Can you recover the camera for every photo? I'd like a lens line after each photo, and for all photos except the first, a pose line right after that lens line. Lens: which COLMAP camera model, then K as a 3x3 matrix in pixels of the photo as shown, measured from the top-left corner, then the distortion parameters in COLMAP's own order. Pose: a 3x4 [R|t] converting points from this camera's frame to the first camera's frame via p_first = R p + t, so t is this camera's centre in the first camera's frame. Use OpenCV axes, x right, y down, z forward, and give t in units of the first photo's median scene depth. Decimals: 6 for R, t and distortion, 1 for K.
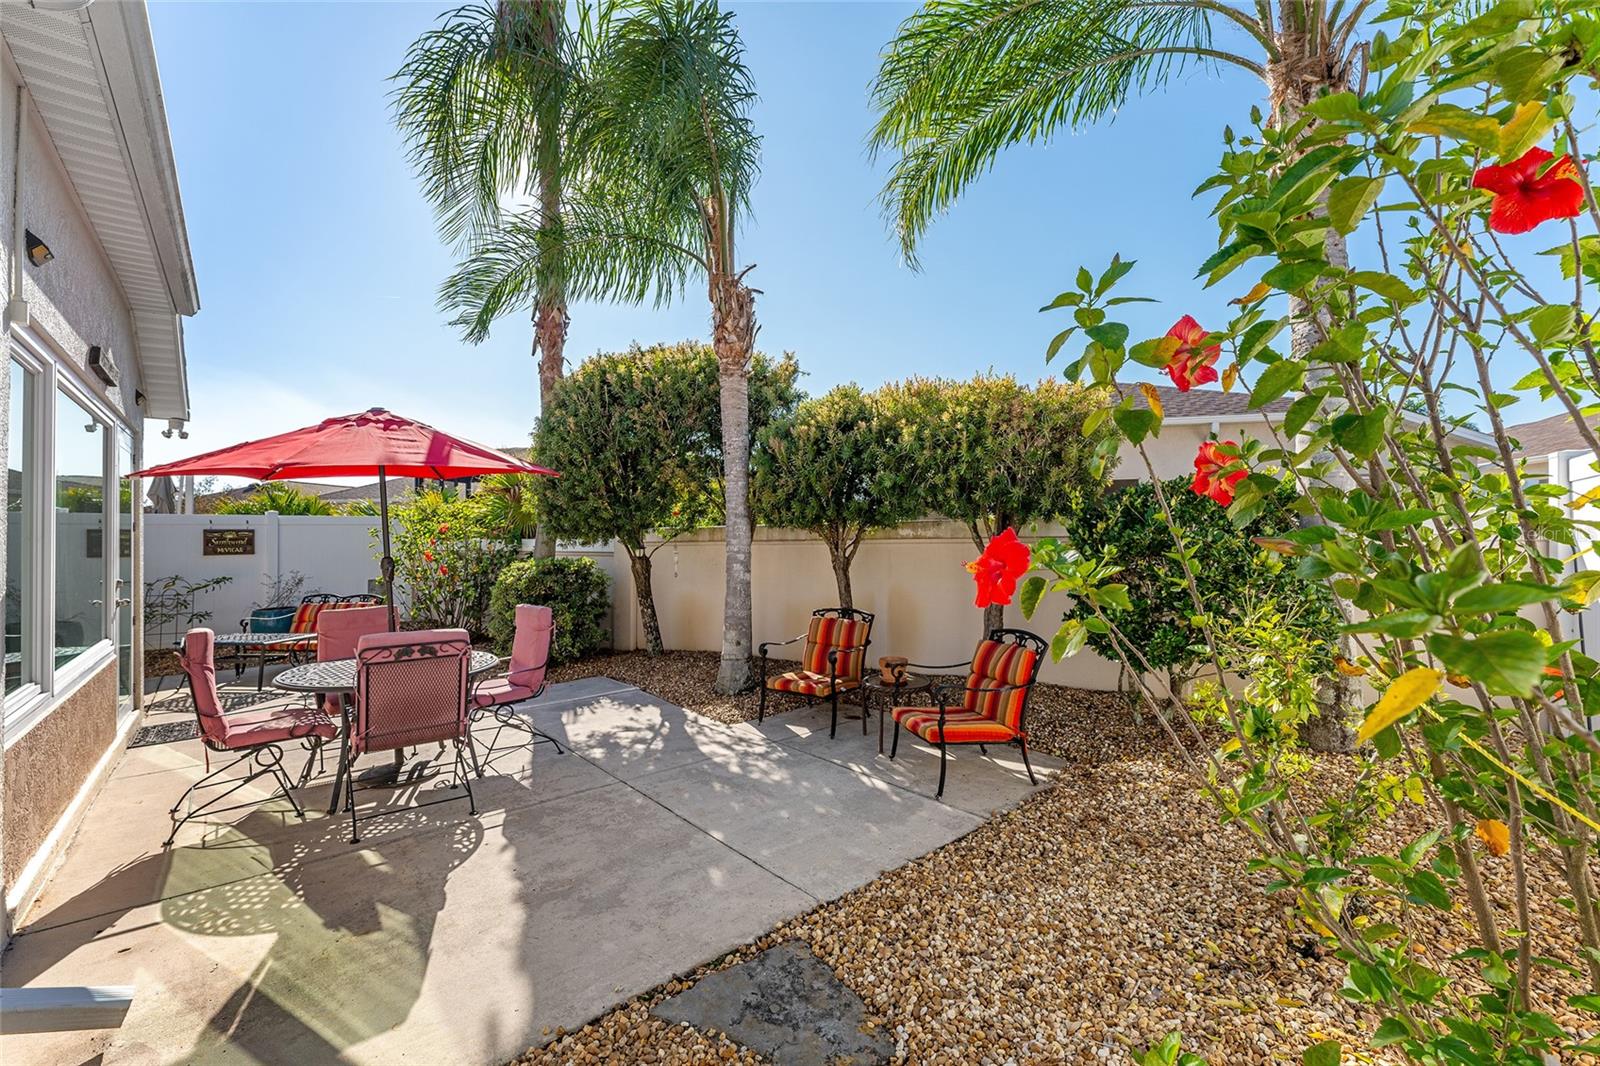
lens RADIAL K [[638.3, 0, 794.5], [0, 638.3, 536.3], [0, 0, 1]] dist [-0.000304, 0.000098]
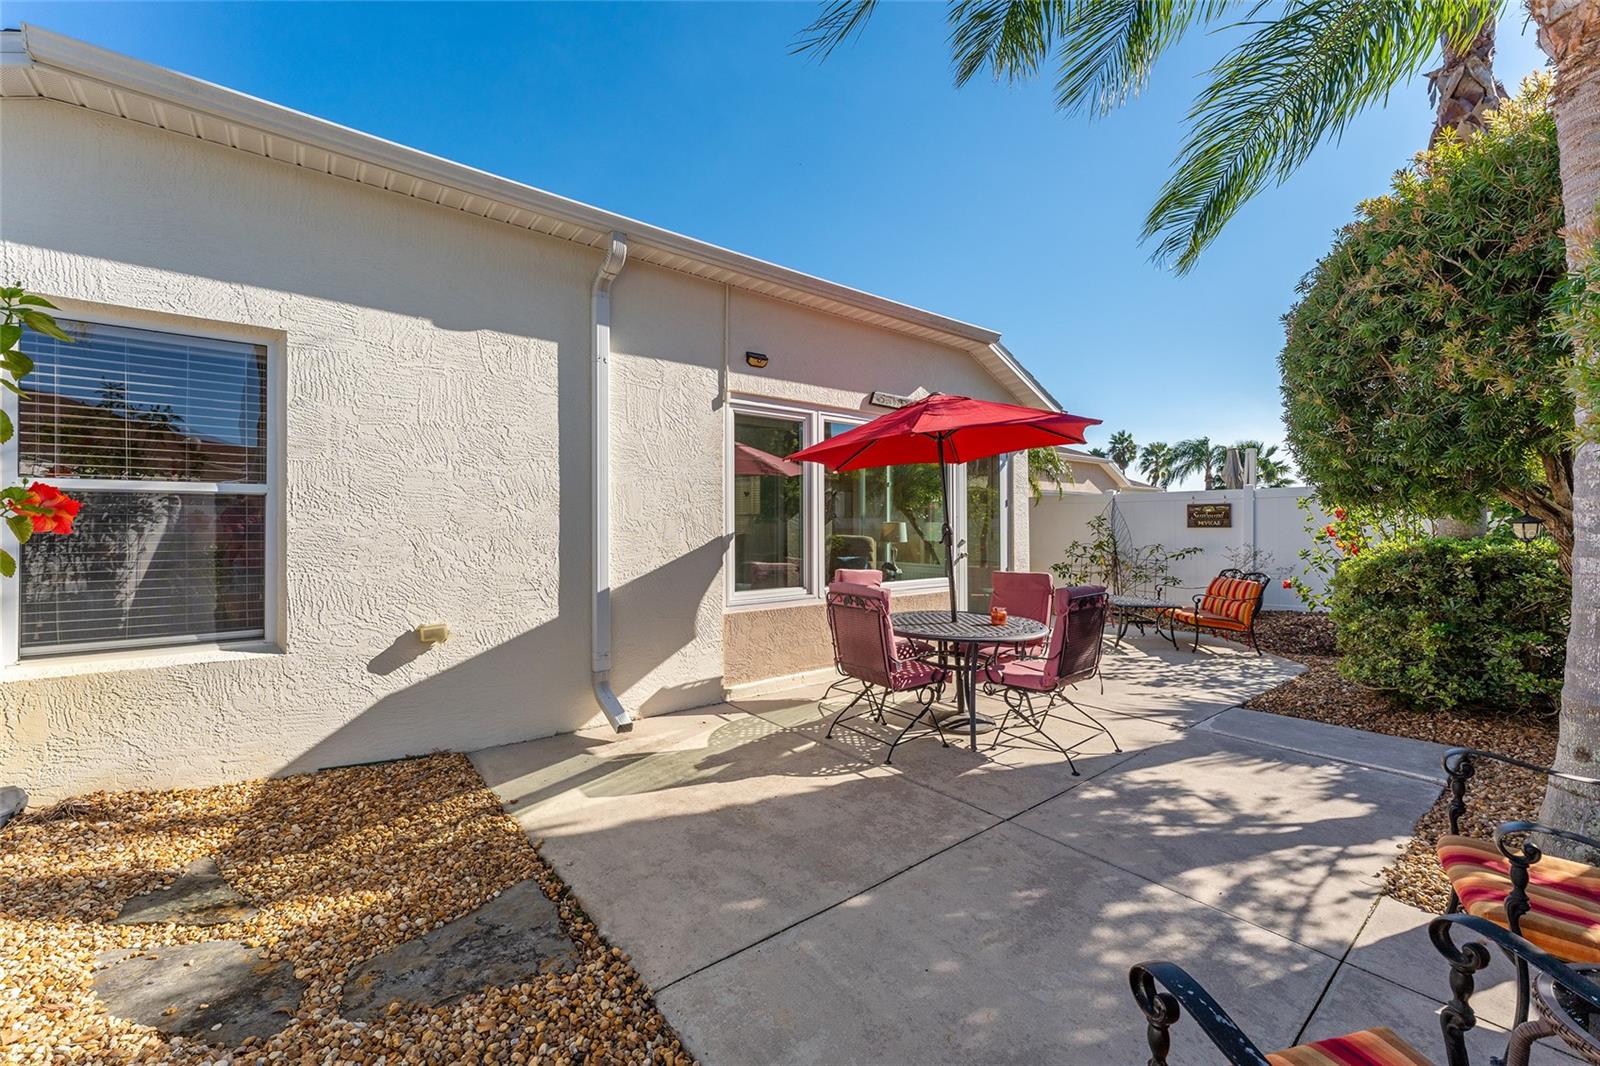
lens RADIAL K [[638.3, 0, 794.5], [0, 638.3, 525.5], [0, 0, 1]] dist [-0.000304, 0.000098]
pose [[-0.027542, 0.010042, -0.999570, 0.437822], [0.005579, 0.999936, 0.009892, 0.021644], [0.999605, -0.005304, -0.027596, 0.685017]]
